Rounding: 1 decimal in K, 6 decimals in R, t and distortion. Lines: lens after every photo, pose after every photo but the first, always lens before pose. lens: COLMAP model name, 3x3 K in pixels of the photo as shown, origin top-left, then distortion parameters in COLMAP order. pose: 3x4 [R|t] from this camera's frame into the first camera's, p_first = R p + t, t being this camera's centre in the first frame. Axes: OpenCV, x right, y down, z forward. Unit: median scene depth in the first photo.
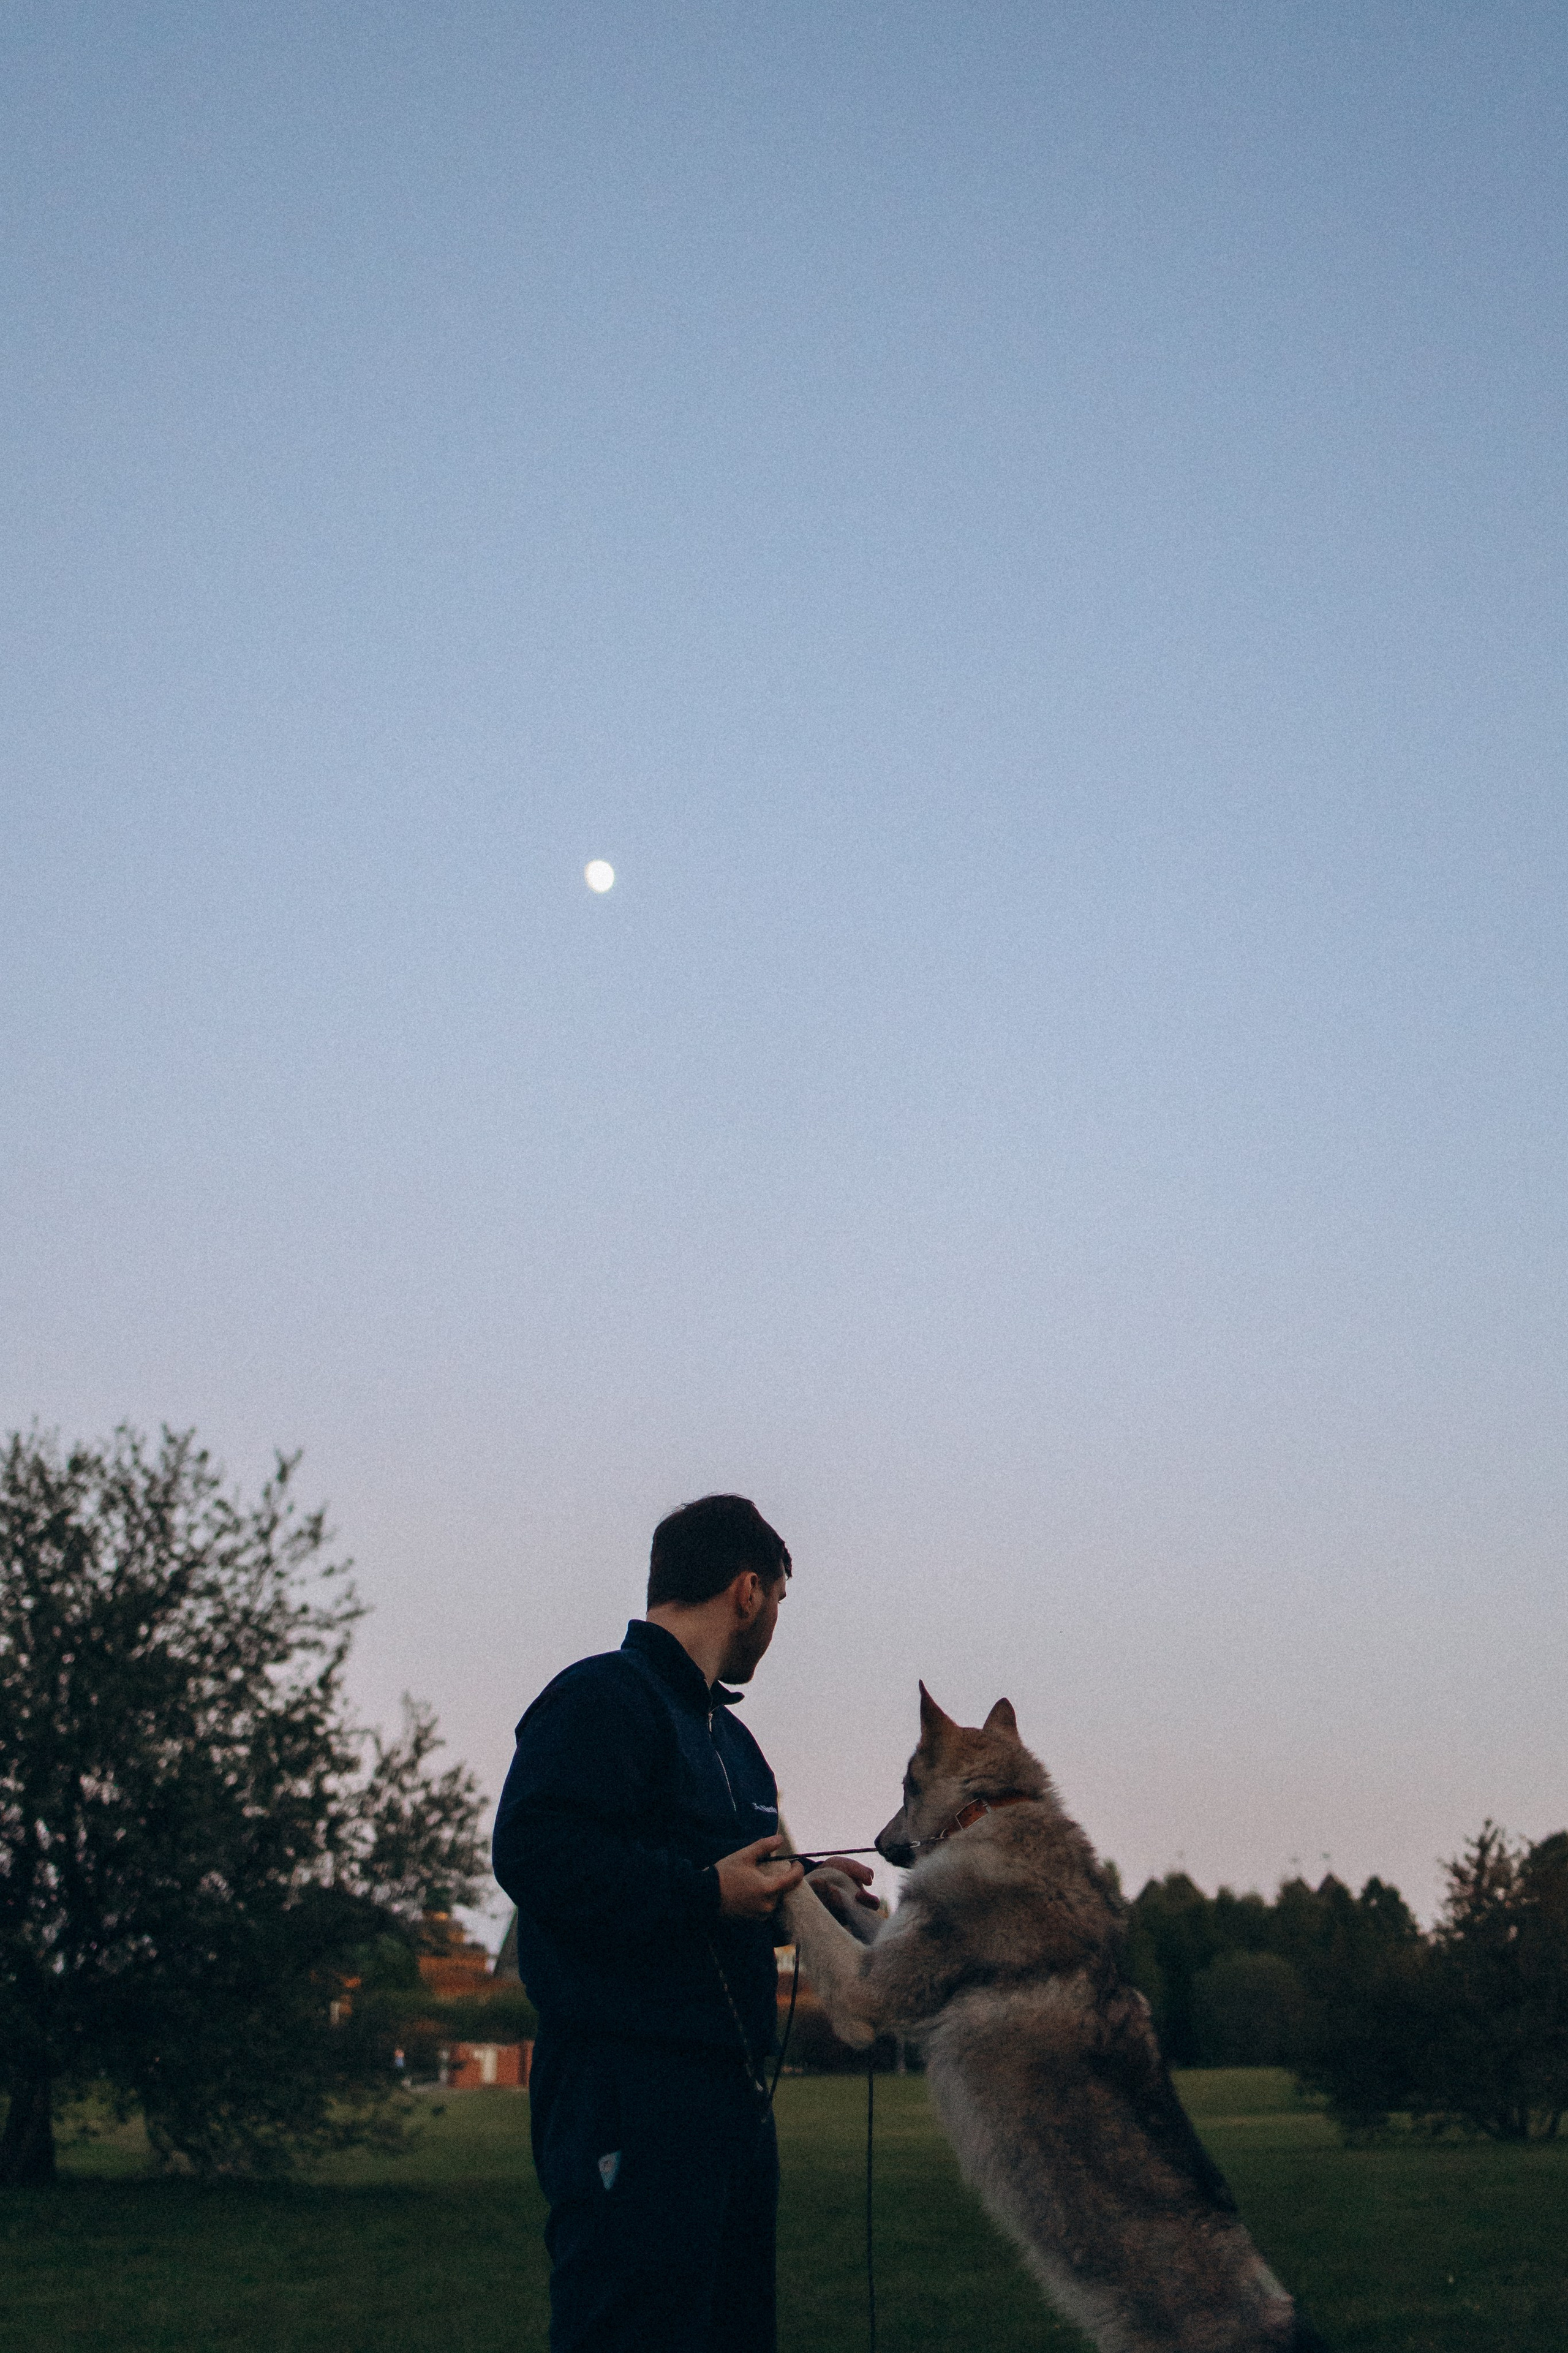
lens RADIAL K [[2616.0, 0, 761.1], [0, 2616.0, 1100.9], [0, 0, 1]] dist [-0.084012, 0.000000]
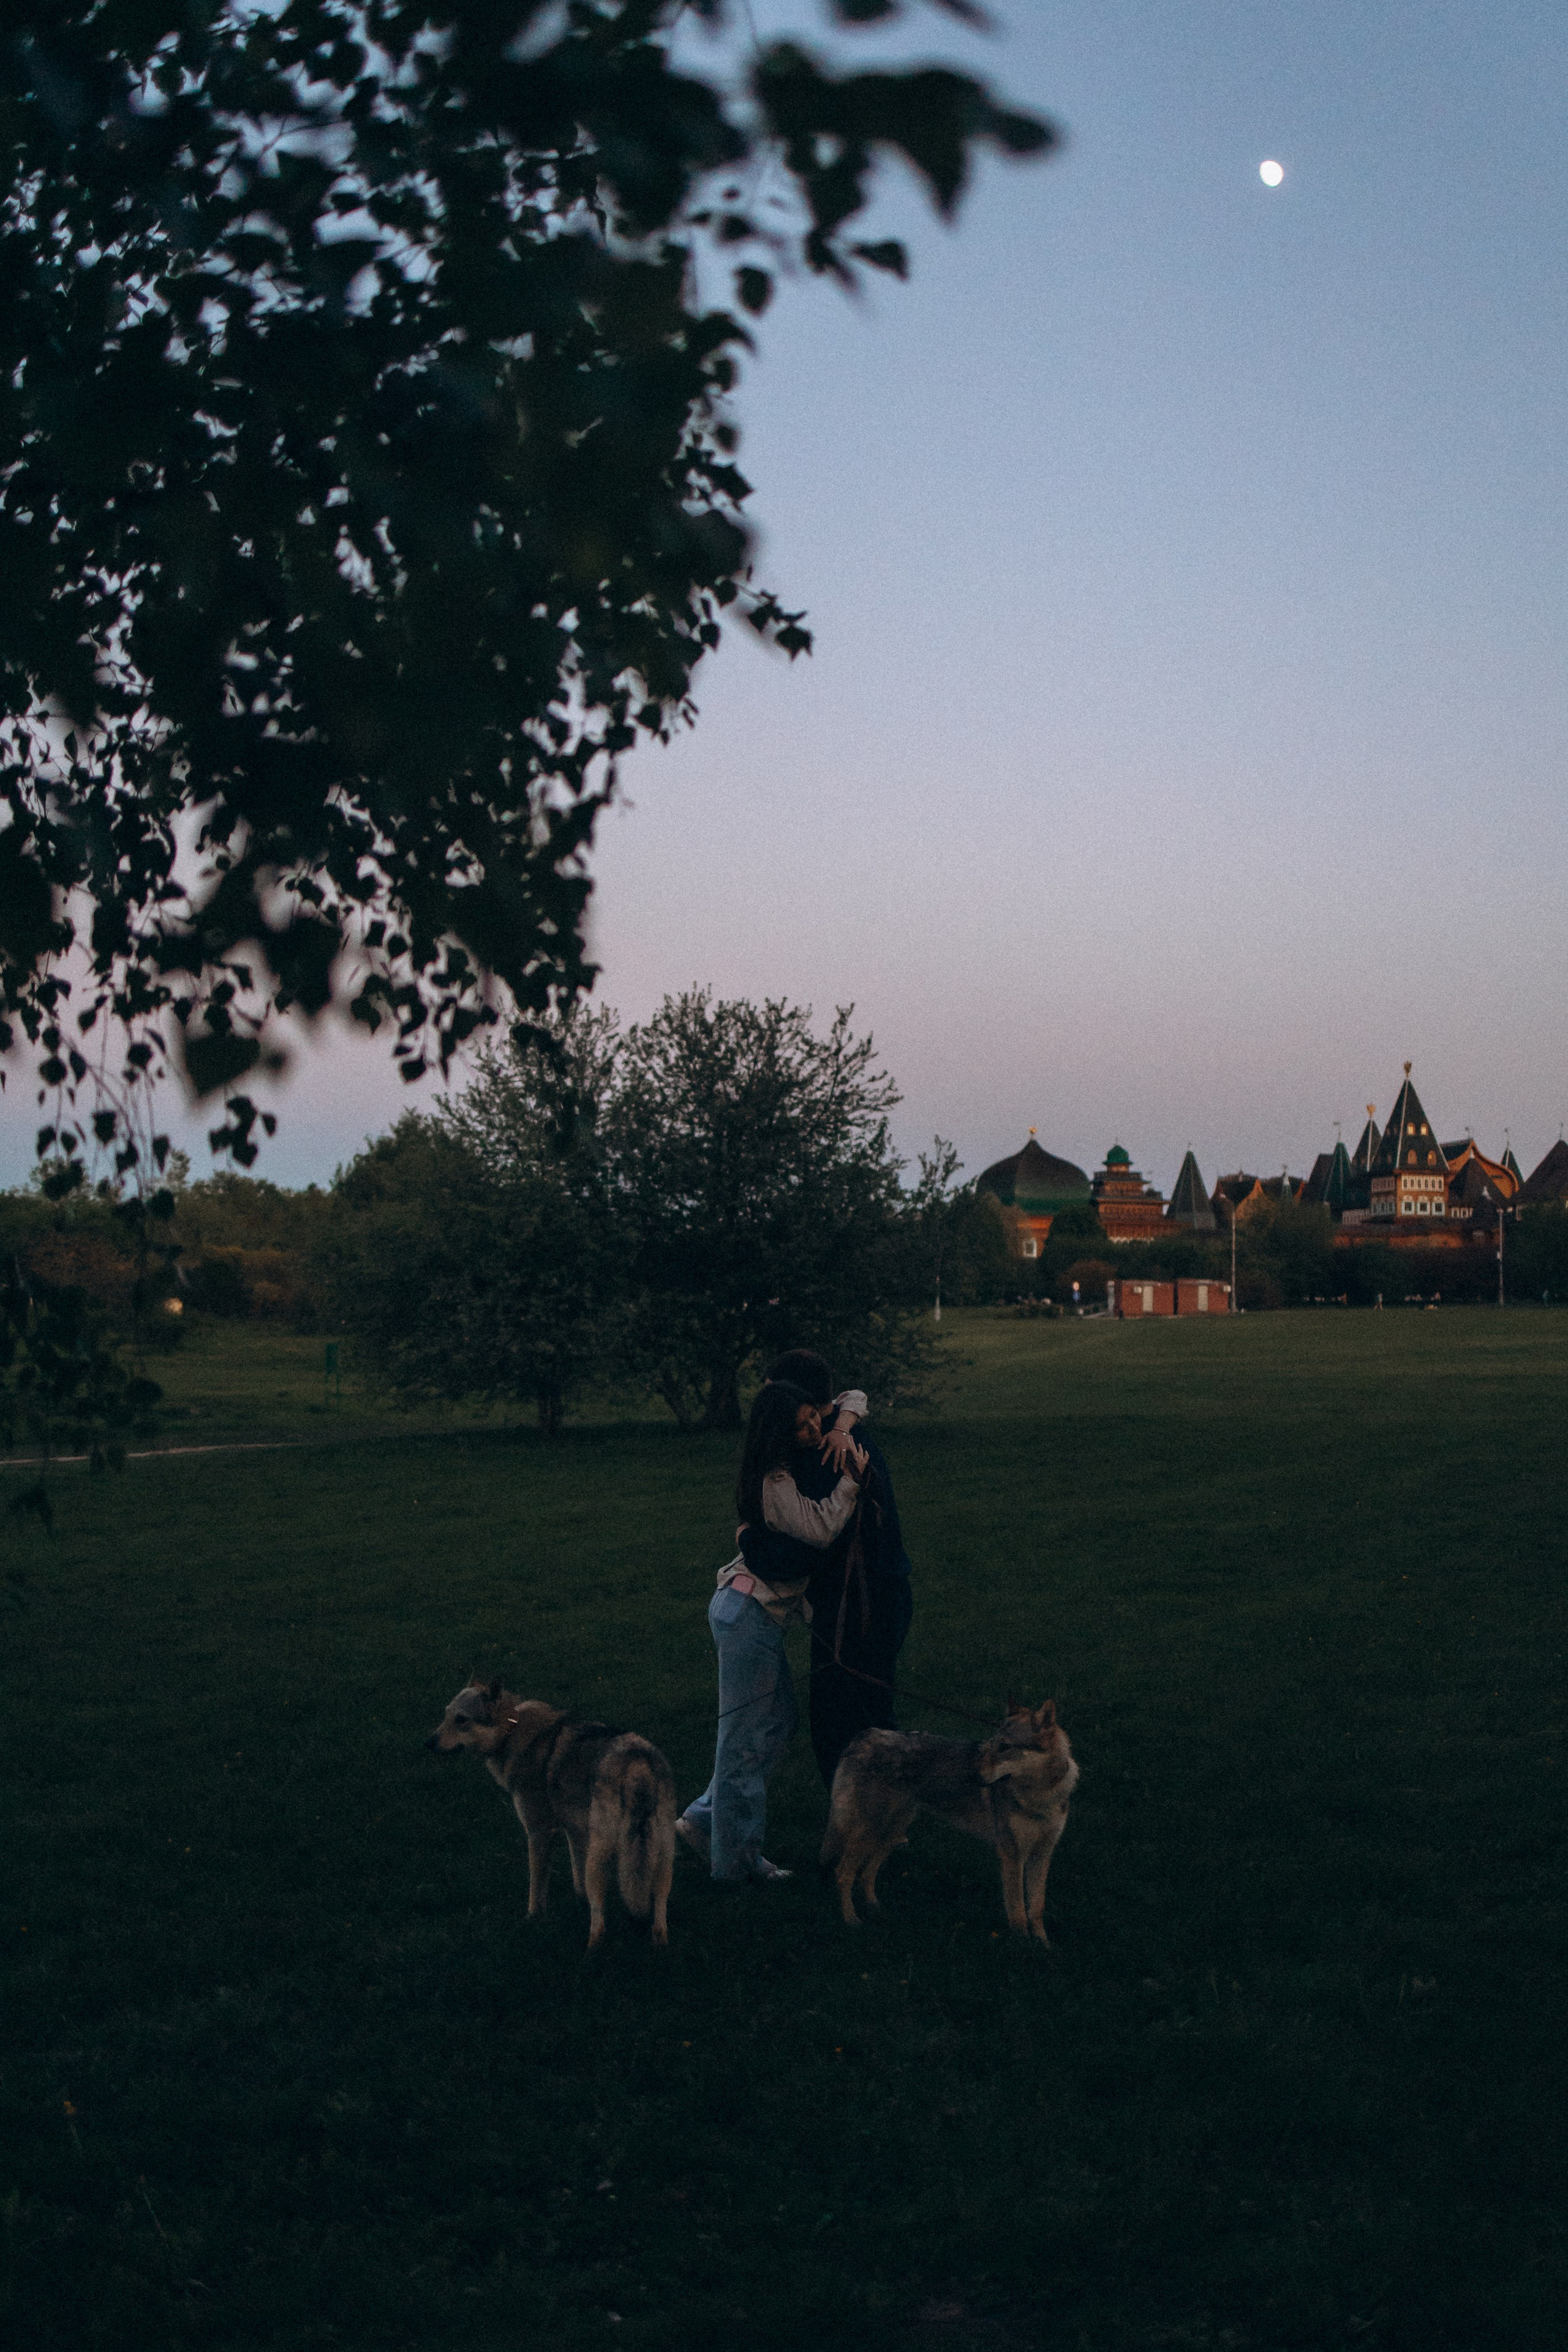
lens RADIAL K [[2381.7, 0, 812.8], [0, 2381.7, 1208.8], [0, 0, 1]] dist [-0.076026, 0.000000]
pose [[0.967516, -0.002131, -0.252799, 0.173267], [0.083270, 0.946850, 0.310711, -0.207378], [0.238701, -0.321669, 0.916270, -0.404092]]
